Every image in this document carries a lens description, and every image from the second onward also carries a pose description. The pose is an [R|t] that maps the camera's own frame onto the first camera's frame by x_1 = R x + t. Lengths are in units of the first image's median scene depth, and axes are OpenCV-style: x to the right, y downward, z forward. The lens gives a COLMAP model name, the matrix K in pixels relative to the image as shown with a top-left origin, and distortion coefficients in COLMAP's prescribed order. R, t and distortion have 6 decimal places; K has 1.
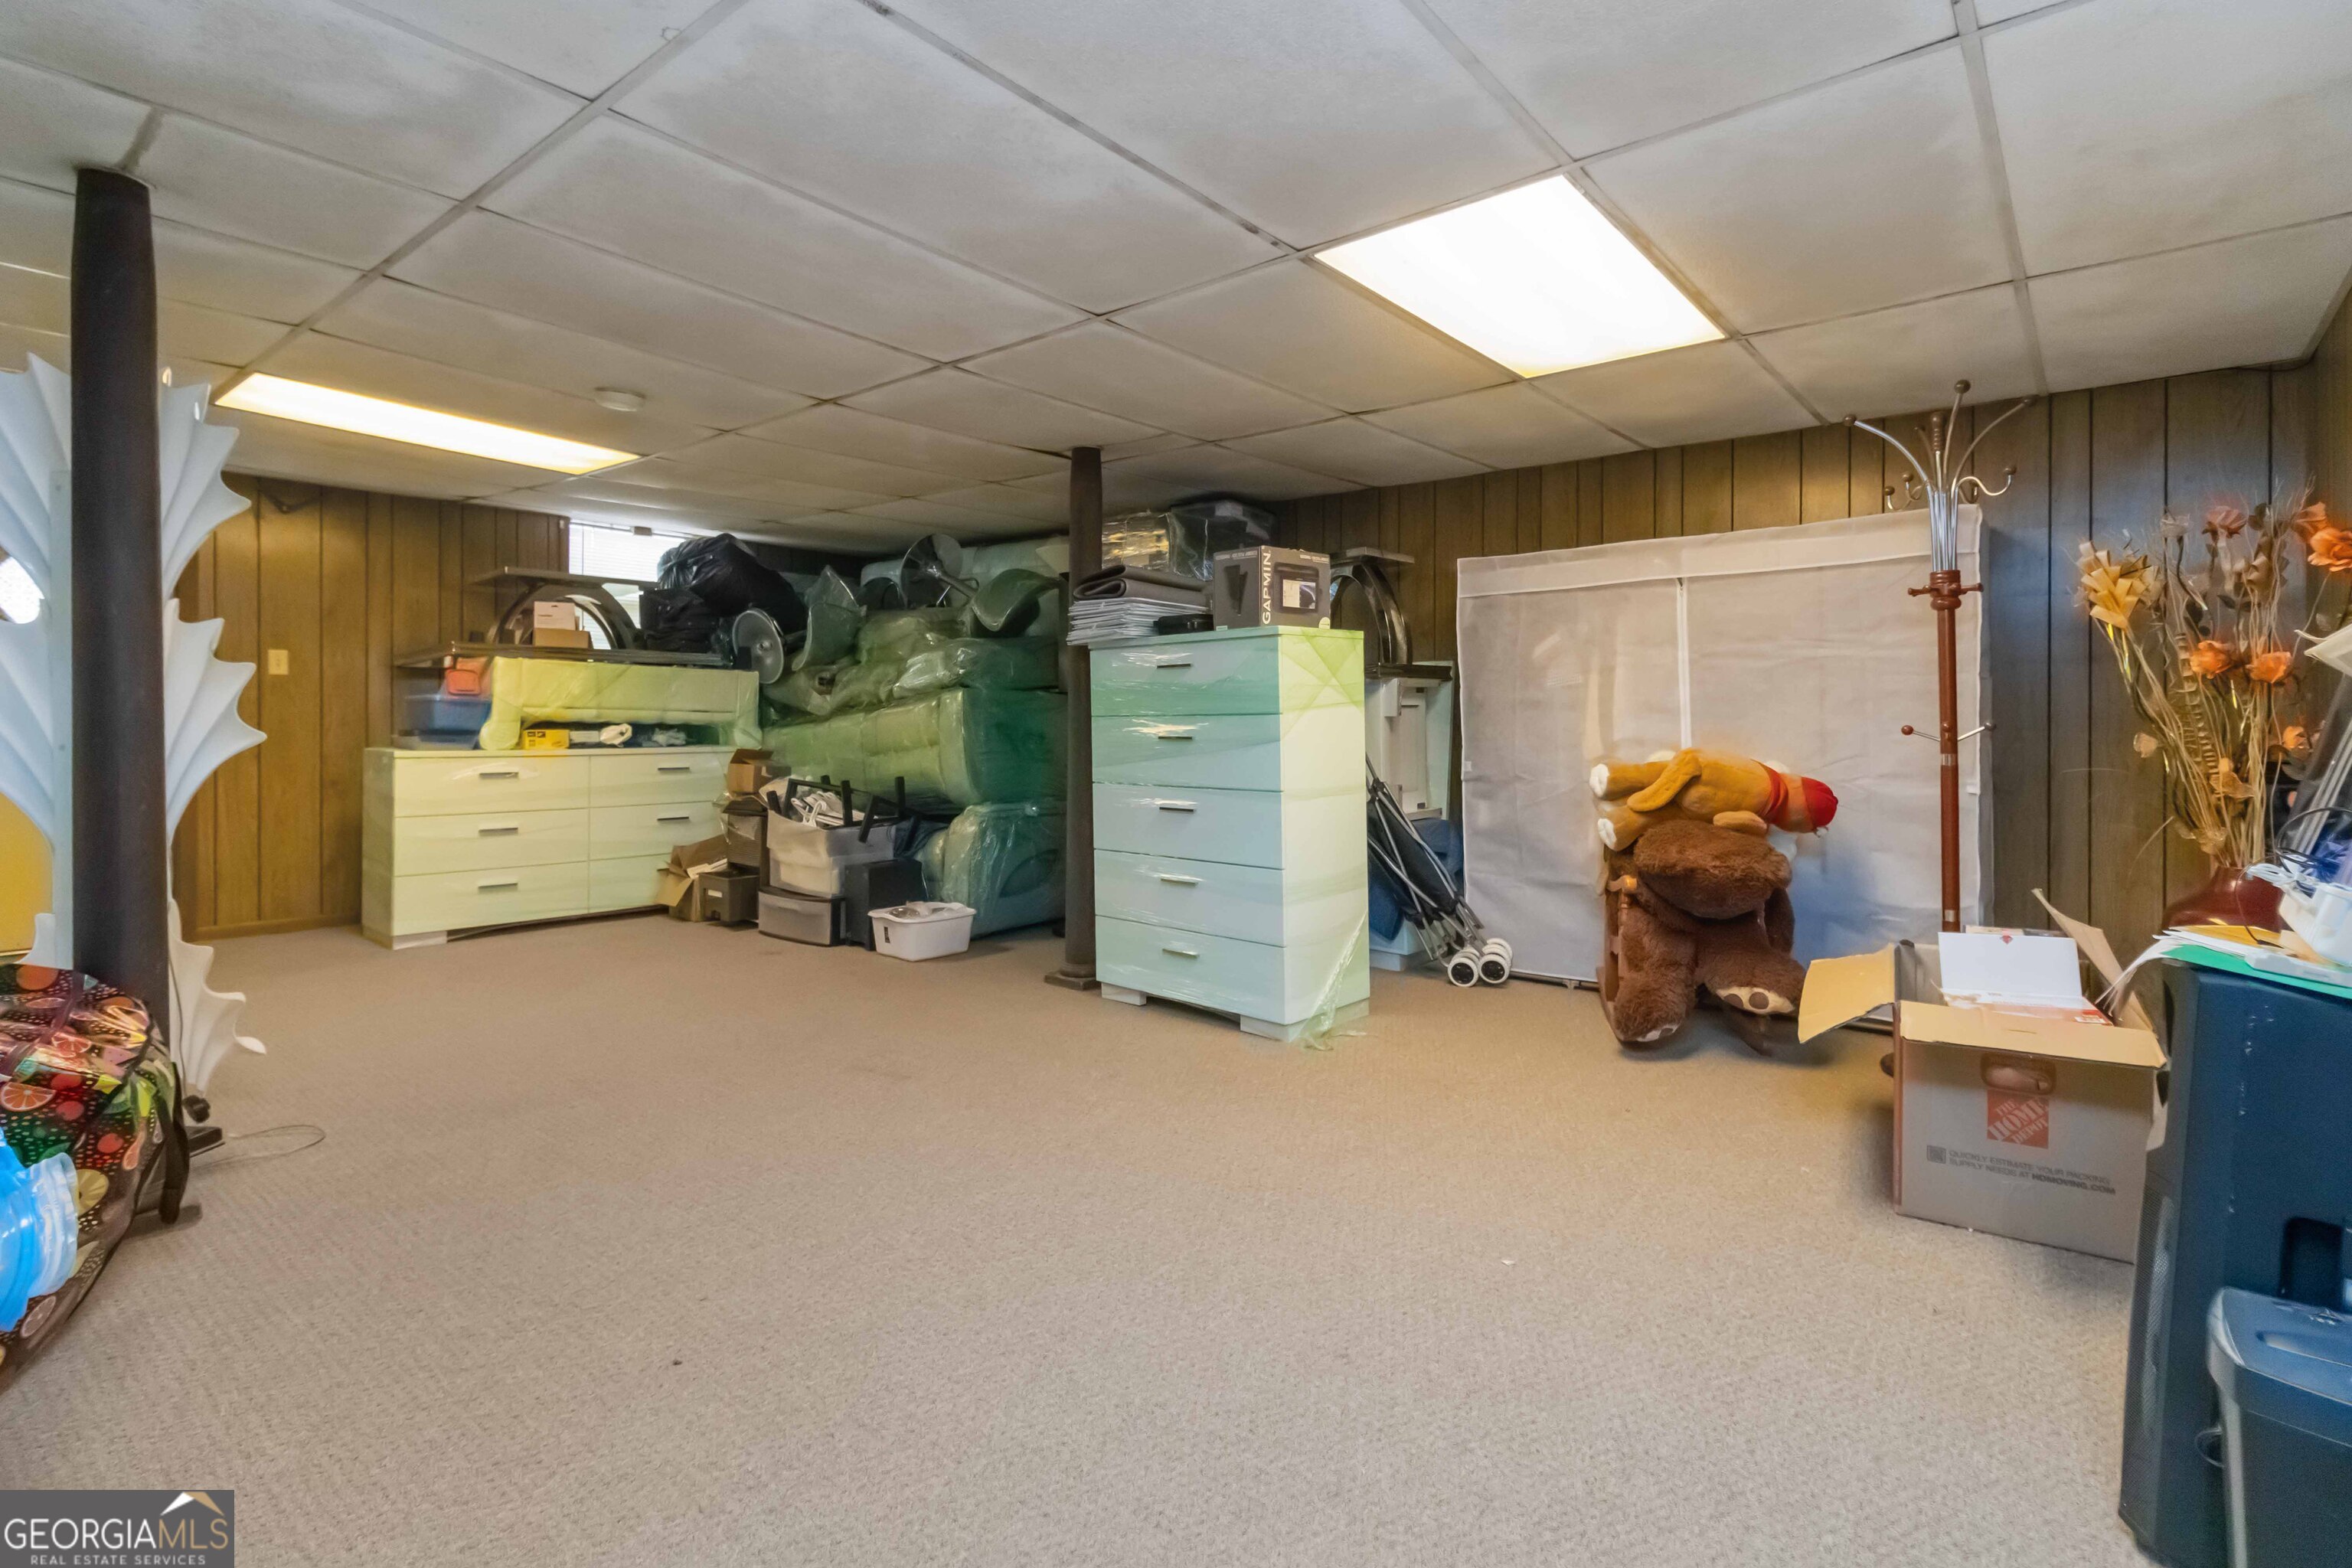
lens RADIAL K [[1109.1, 0, 1207.3], [0, 1109.1, 720.9], [0, 0, 1]] dist [-0.000241, 0.000737]
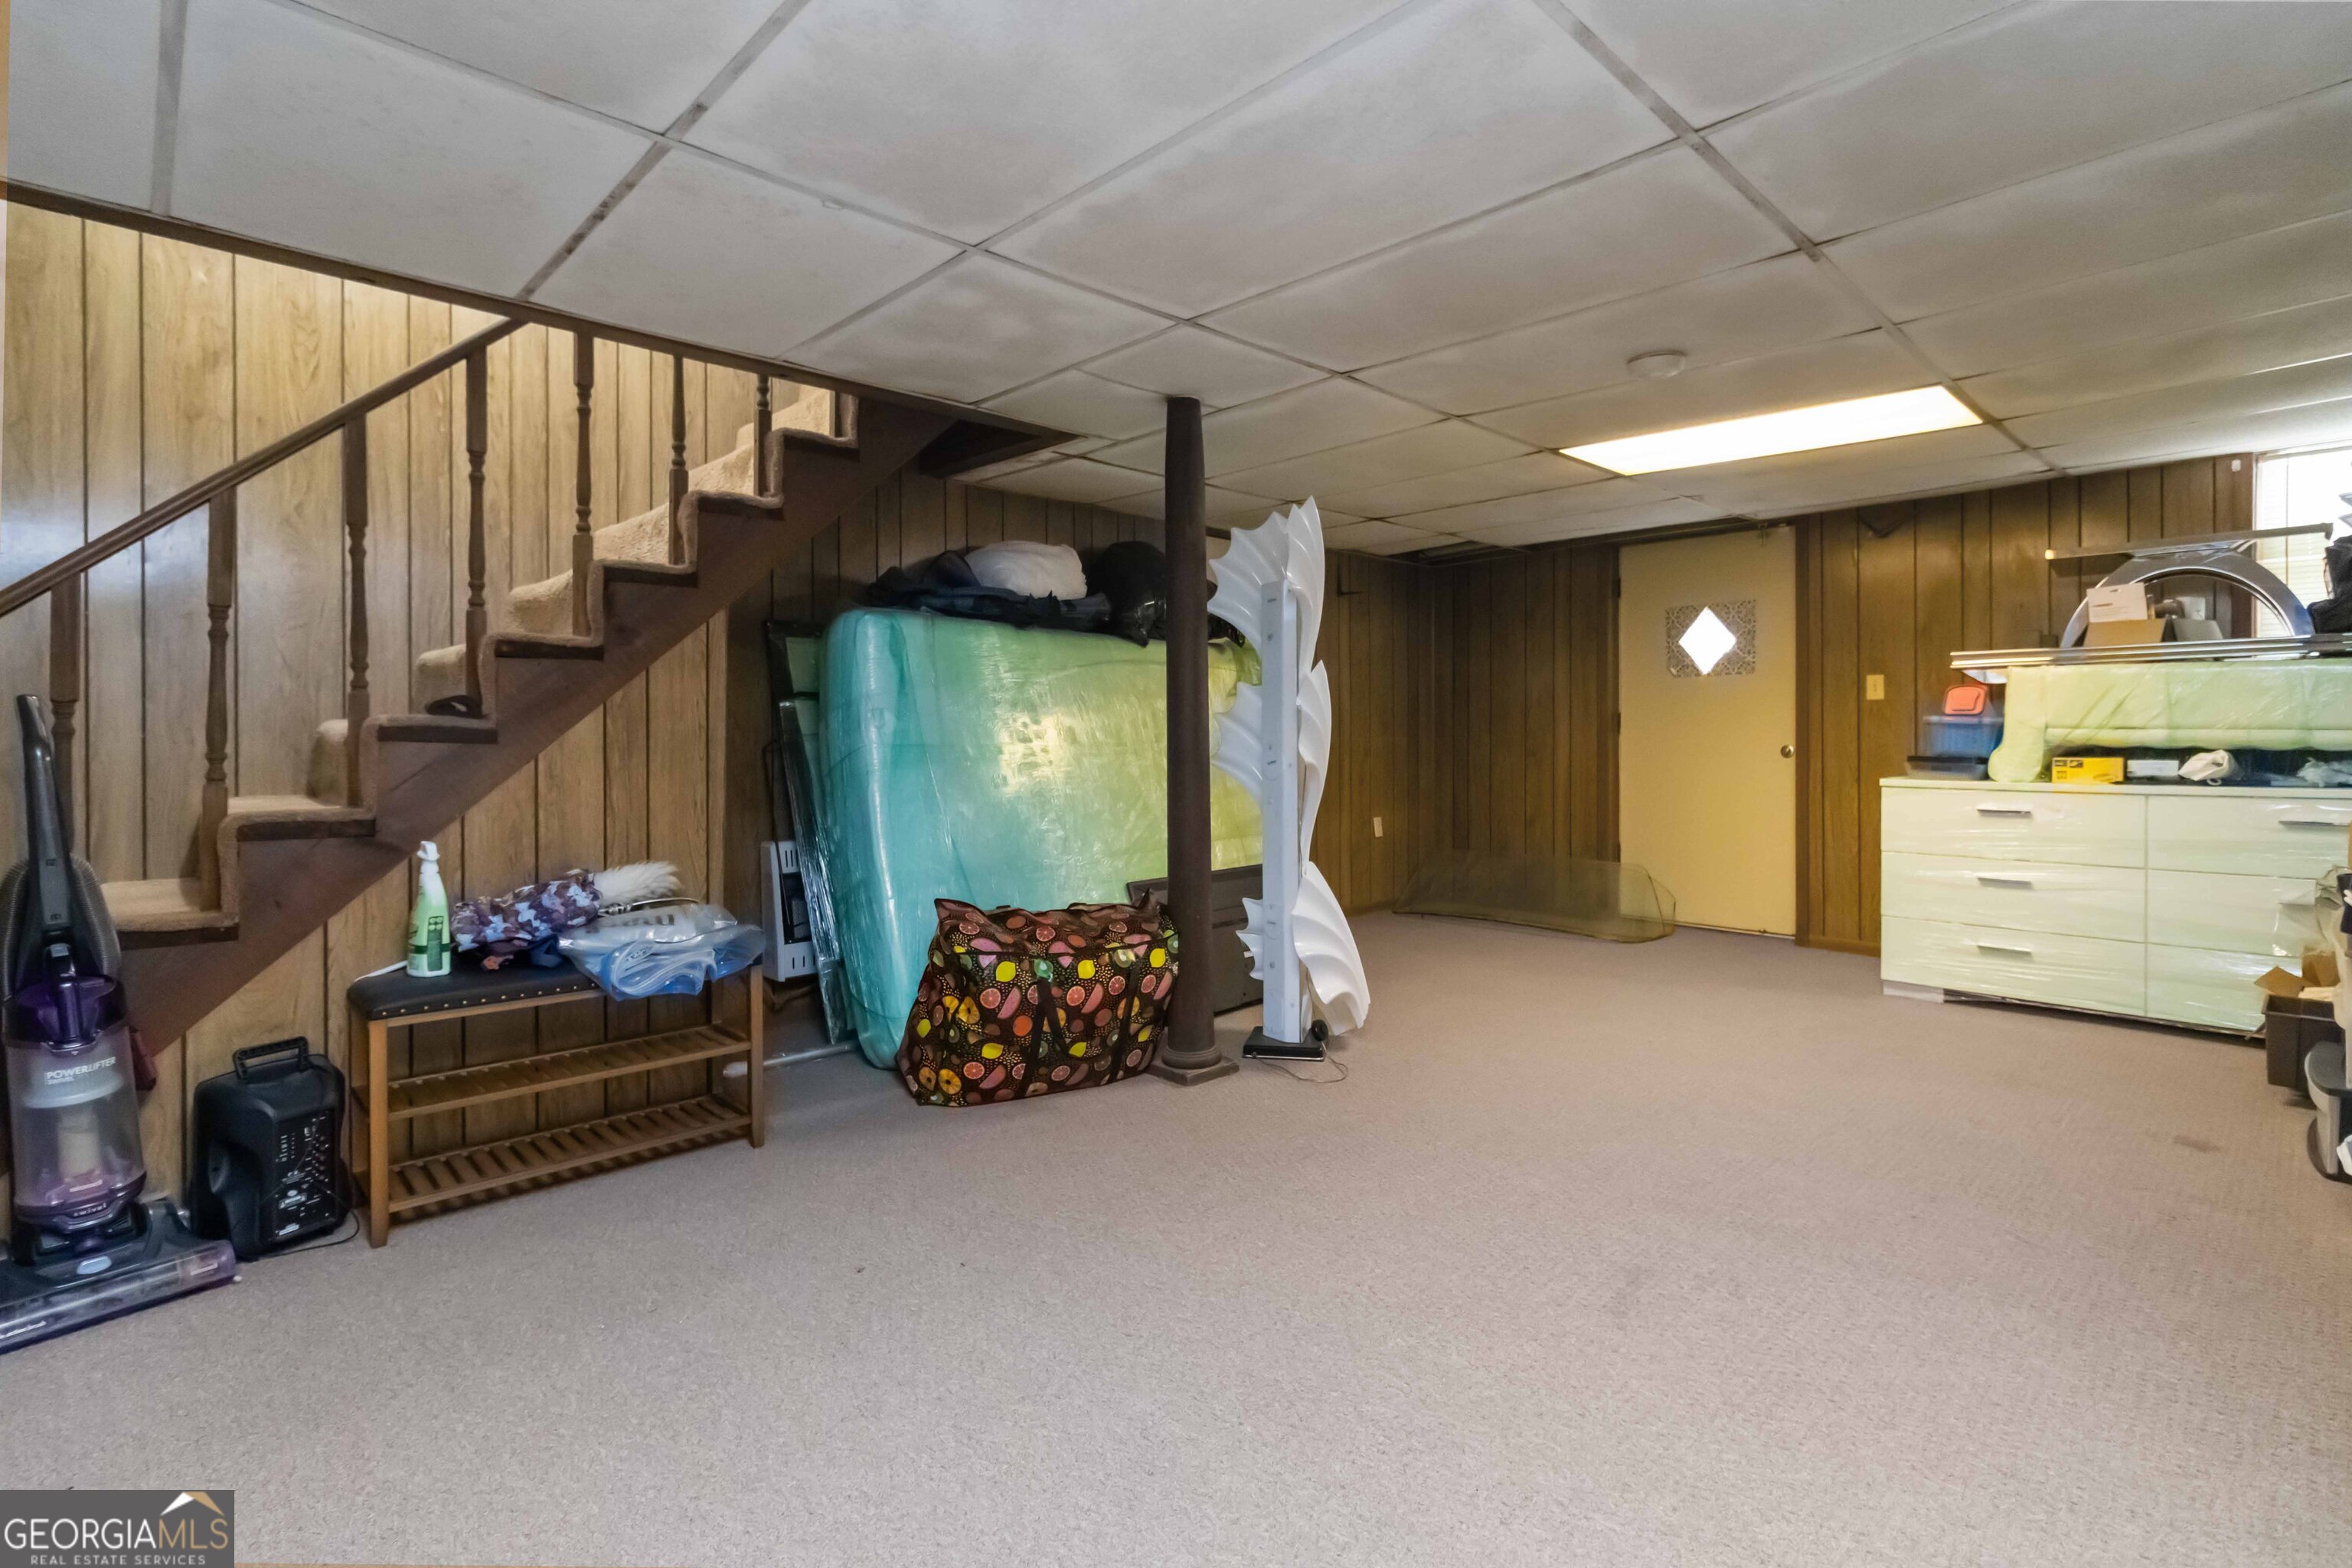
lens RADIAL K [[1109.1, 0, 1205.8], [0, 1109.1, 749.4], [0, 0, 1]] dist [-0.000241, 0.000737]
pose [[-0.127603, 0.004085, -0.991817, 0.236664], [0.001587, 0.999991, 0.003915, -0.001650], [0.991824, -0.001075, -0.127609, 0.522883]]
